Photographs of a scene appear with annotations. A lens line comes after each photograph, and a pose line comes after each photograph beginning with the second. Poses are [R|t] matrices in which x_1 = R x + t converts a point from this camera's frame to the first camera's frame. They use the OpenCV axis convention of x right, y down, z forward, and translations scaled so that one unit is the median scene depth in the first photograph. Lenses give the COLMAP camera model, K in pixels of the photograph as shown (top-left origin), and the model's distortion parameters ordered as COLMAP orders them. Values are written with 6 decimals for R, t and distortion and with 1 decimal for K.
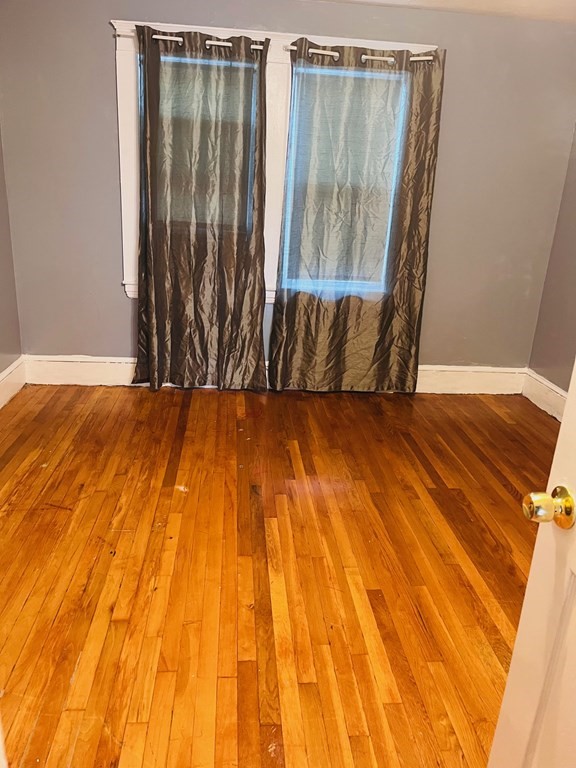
lens RADIAL K [[578.4, 0, 283.5], [0, 578.4, 386.7], [0, 0, 1]] dist [0.042136, -0.010944]
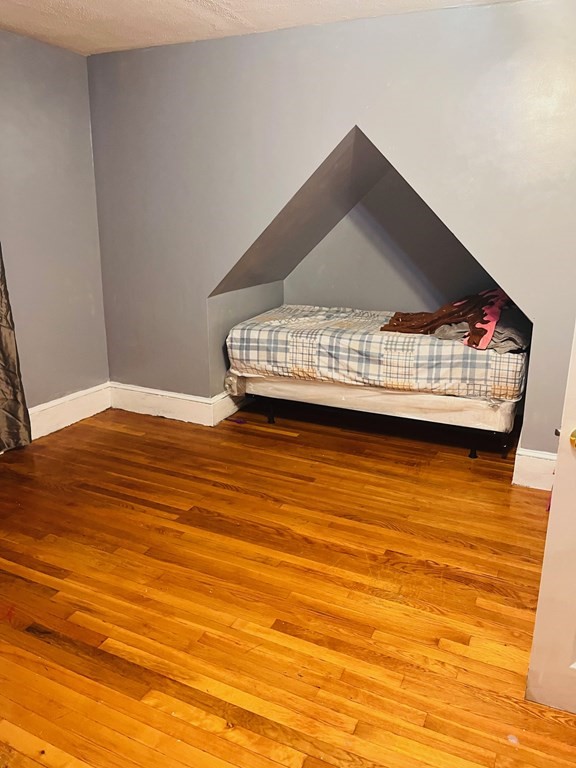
lens RADIAL K [[578.4, 0, 284.3], [0, 578.4, 381.4], [0, 0, 1]] dist [0.042136, -0.010944]
pose [[0.513554, -0.280534, 0.810903, -0.494604], [0.290753, 0.946030, 0.143144, -0.171864], [-0.807295, 0.162261, 0.567403, 0.319966]]
